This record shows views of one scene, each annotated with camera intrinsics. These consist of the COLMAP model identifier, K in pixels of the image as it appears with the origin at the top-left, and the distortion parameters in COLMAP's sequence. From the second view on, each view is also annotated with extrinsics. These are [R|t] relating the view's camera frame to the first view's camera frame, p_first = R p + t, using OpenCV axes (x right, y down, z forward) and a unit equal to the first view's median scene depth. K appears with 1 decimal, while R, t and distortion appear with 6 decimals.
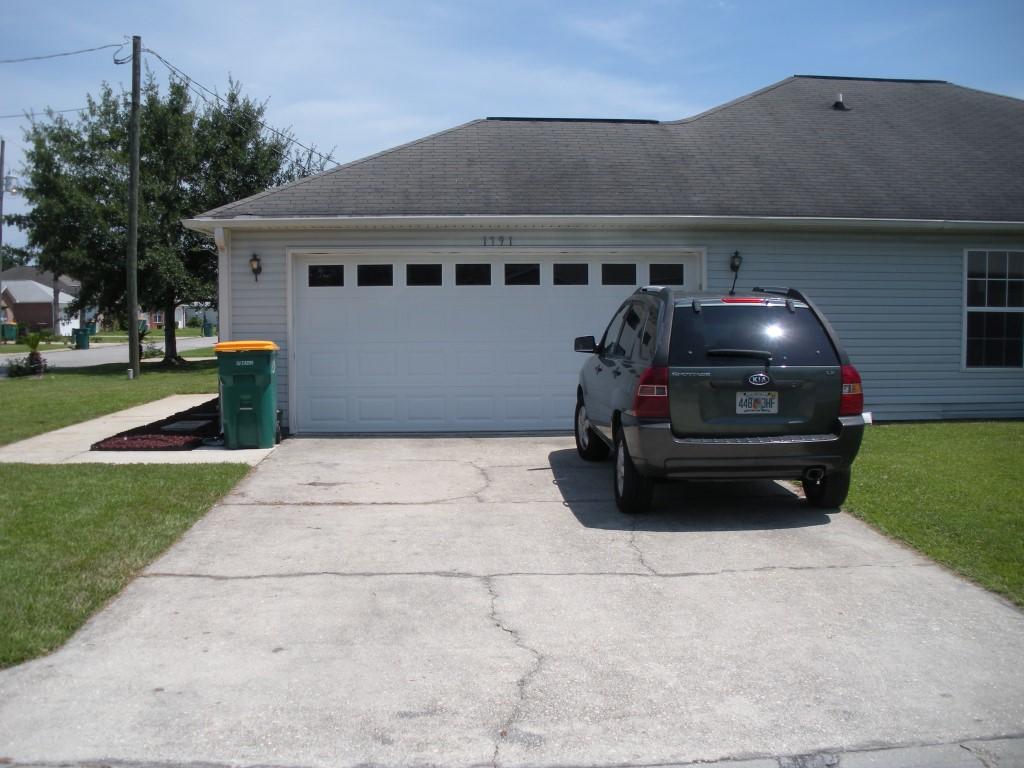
lens RADIAL K [[1072.7, 0, 512.0], [0, 1072.7, 384.0], [0, 0, 1]] dist [-0.300205, 0.422371]
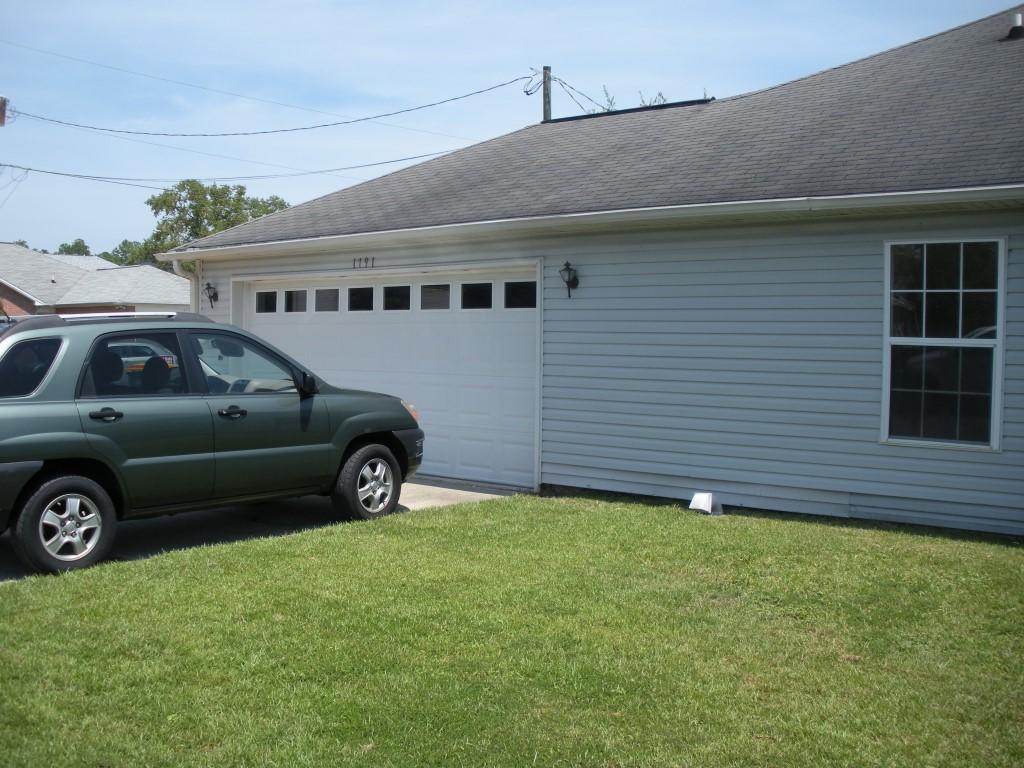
lens RADIAL K [[1072.7, 0, 512.0], [0, 1072.7, 384.0], [0, 0, 1]] dist [-0.300205, 0.422371]
pose [[0.733855, 0.041174, -0.678057, 0.694383], [-0.052630, 0.998607, 0.003678, -0.038018], [0.677264, 0.032987, 0.735000, 0.402130]]
